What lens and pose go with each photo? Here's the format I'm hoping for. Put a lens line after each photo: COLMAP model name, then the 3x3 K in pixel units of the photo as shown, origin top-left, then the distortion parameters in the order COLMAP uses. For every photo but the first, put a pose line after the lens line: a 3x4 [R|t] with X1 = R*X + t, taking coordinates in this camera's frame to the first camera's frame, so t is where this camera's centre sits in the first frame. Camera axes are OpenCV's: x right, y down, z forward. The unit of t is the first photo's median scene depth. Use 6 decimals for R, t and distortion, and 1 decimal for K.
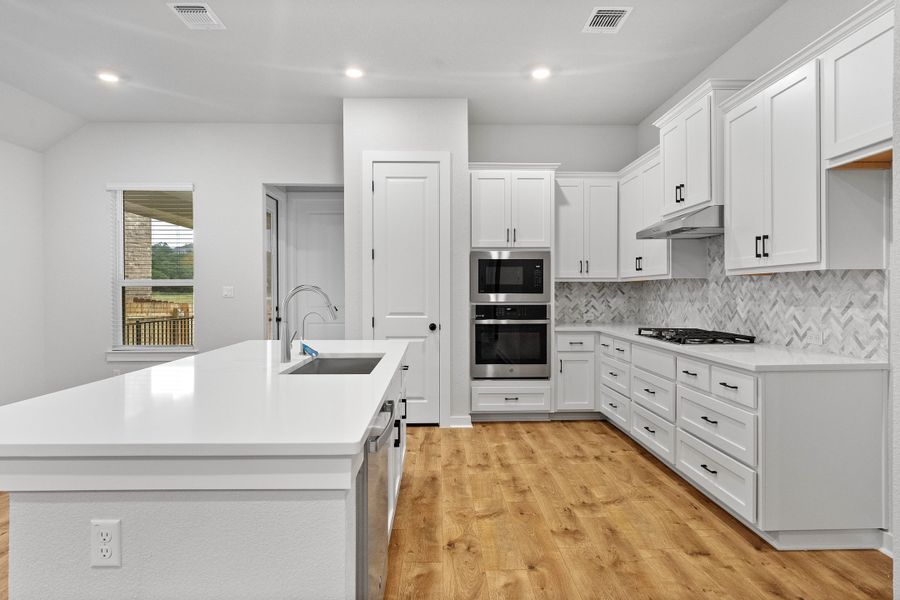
lens RADIAL K [[500.7, 0, 450.0], [0, 500.7, 300.0], [0, 0, 1]] dist [-0.003502, 0.000610]
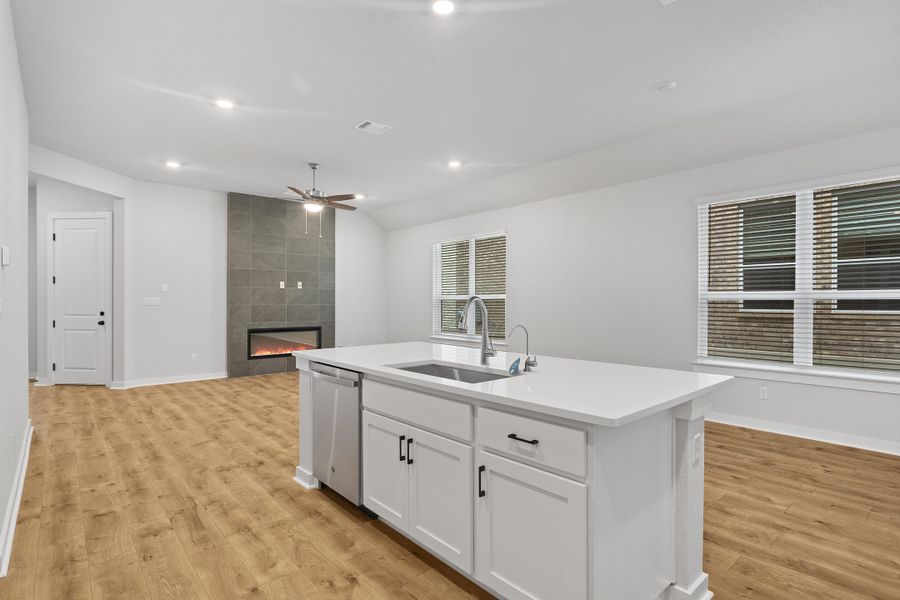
lens RADIAL K [[439.7, 0, 450.0], [0, 439.7, 300.0], [0, 0, 1]] dist [-0.001973, -0.000205]
pose [[-0.761453, -0.001043, -0.648220, 0.255754], [-0.012590, 0.999834, 0.013181, -0.025676], [0.648098, 0.018198, -0.761339, 1.129061]]
